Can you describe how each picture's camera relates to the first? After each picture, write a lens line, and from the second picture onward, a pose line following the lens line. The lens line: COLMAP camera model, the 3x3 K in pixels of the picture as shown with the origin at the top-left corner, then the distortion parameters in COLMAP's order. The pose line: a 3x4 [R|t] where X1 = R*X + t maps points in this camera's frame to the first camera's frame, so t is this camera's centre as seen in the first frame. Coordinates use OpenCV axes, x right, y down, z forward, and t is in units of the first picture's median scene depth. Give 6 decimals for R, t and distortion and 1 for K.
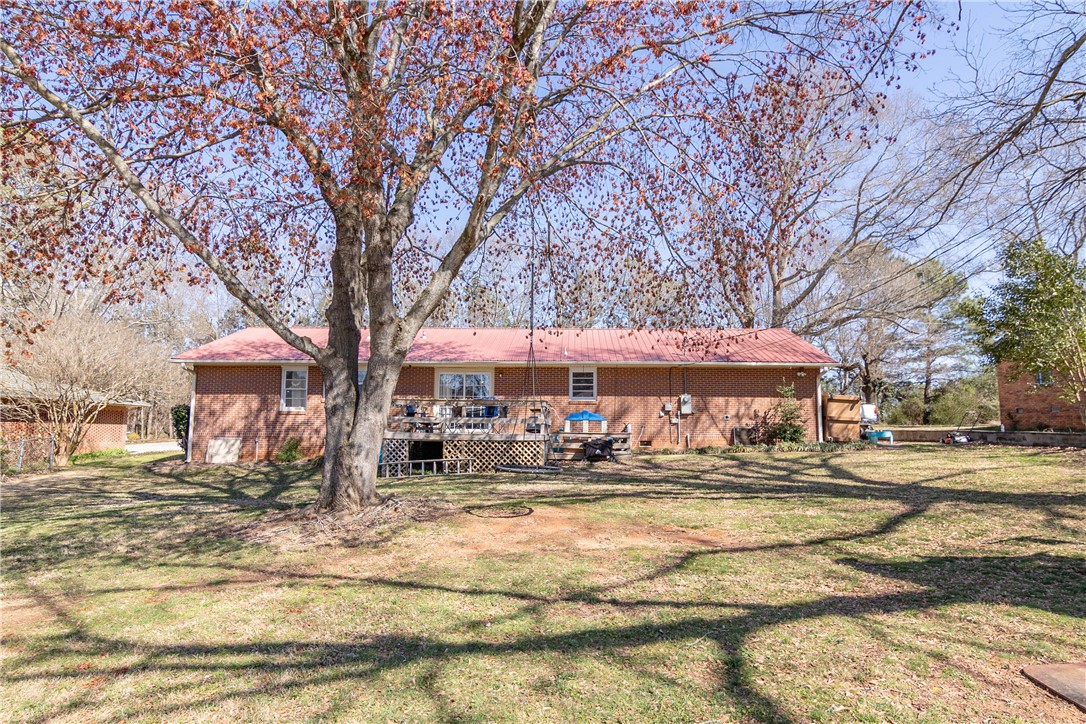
lens RADIAL K [[593.3, 0, 543.0], [0, 593.3, 362.0], [0, 0, 1]] dist [-0.000137, 0.000543]
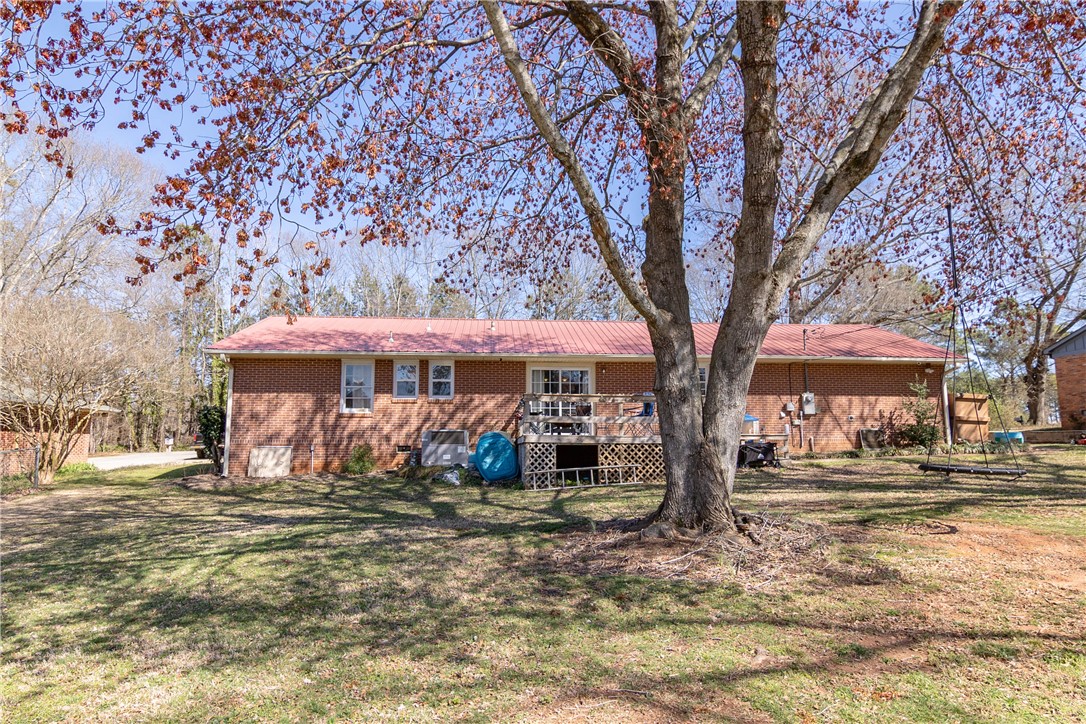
lens RADIAL K [[618.0, 0, 543.0], [0, 618.0, 362.0], [0, 0, 1]] dist [0.000703, 0.000580]
pose [[0.993510, 0.006144, 0.113578, -0.267032], [-0.004521, 0.999884, -0.014536, 0.022932], [-0.113654, 0.013928, 0.993423, 0.111872]]
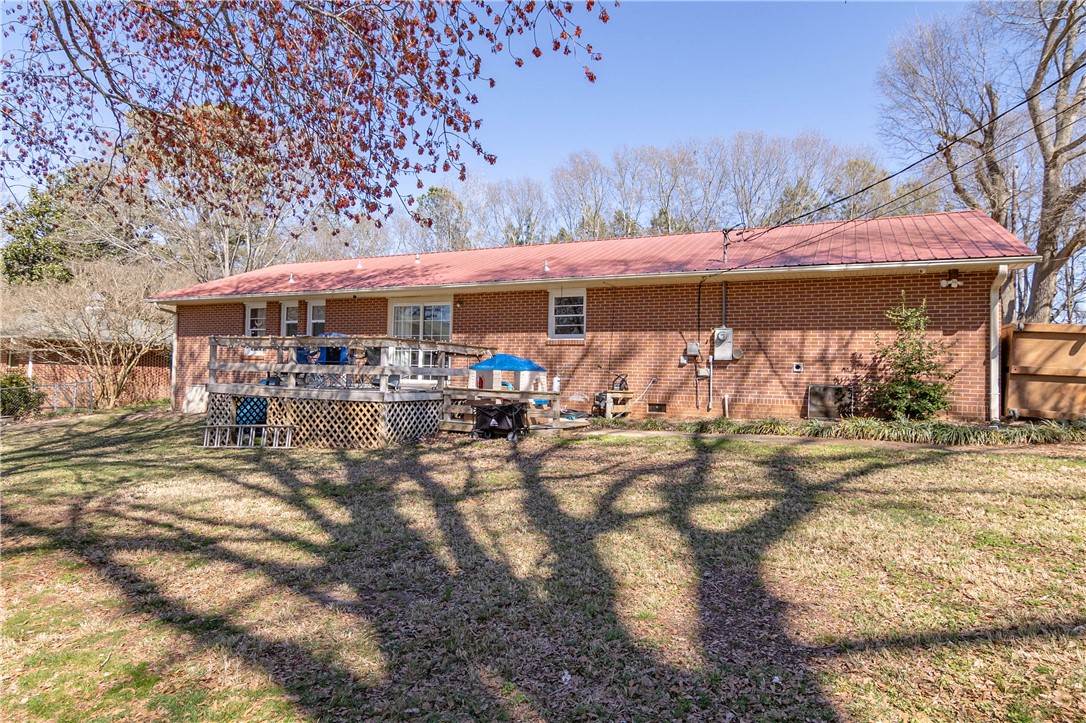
lens RADIAL K [[618.0, 0, 543.0], [0, 618.0, 361.5], [0, 0, 1]] dist [0.000703, 0.000580]
pose [[0.914081, 0.004551, -0.405506, 0.326321], [0.032518, 0.995895, 0.084477, 0.030527], [0.404226, -0.090405, 0.910180, 0.367314]]
